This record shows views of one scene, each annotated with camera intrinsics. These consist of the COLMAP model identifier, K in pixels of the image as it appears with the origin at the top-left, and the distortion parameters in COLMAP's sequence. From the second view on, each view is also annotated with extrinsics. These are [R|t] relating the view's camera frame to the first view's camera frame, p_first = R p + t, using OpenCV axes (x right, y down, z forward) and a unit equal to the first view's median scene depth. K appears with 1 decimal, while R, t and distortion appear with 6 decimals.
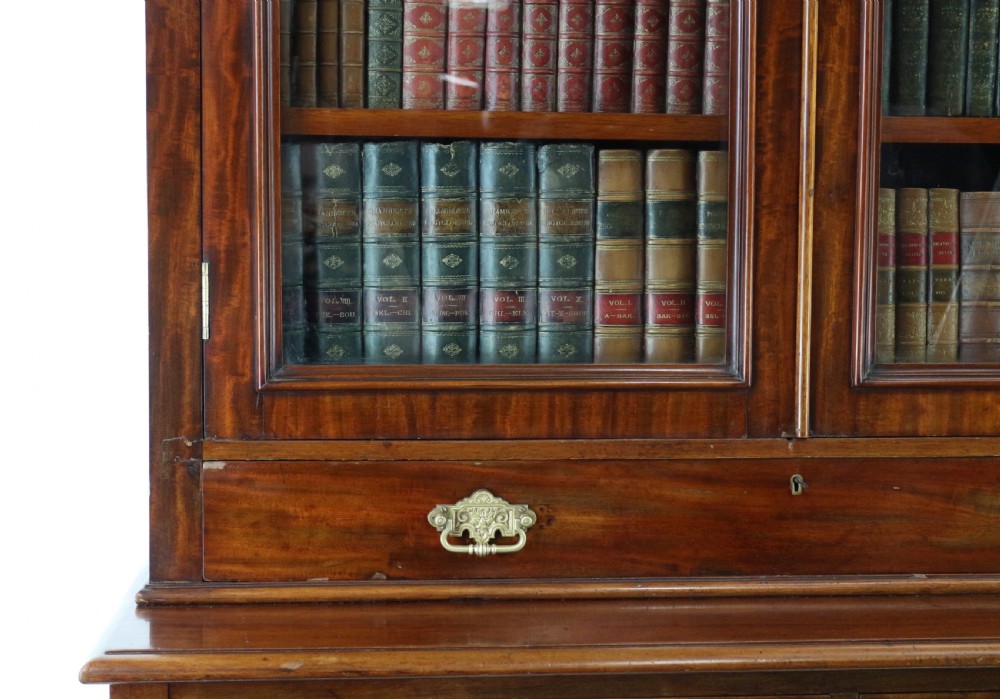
lens RADIAL K [[1521.9, 0, 447.4], [0, 1521.9, 331.7], [0, 0, 1]] dist [0.002023, 0.000000]
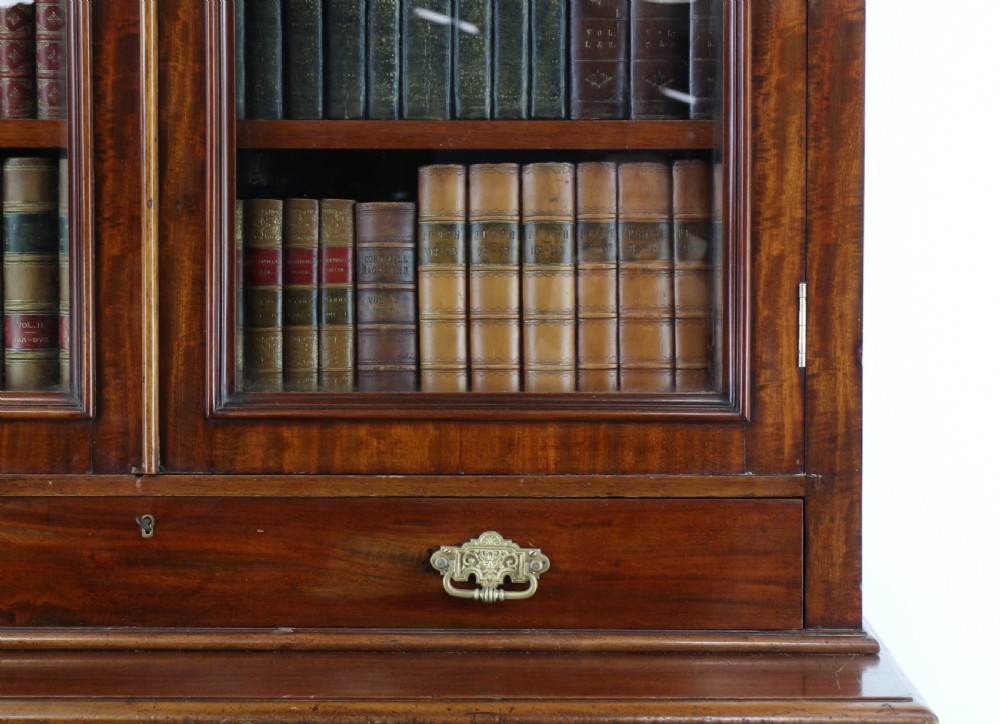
lens RADIAL K [[1589.7, 0, 585.2], [0, 1589.7, 308.1], [0, 0, 1]] dist [0.005913, 0.000000]
pose [[0.996694, 0.000613, -0.081244, 0.566234], [-0.003672, 0.999289, -0.037514, 0.005721], [0.081163, 0.037689, 0.995988, 0.077156]]
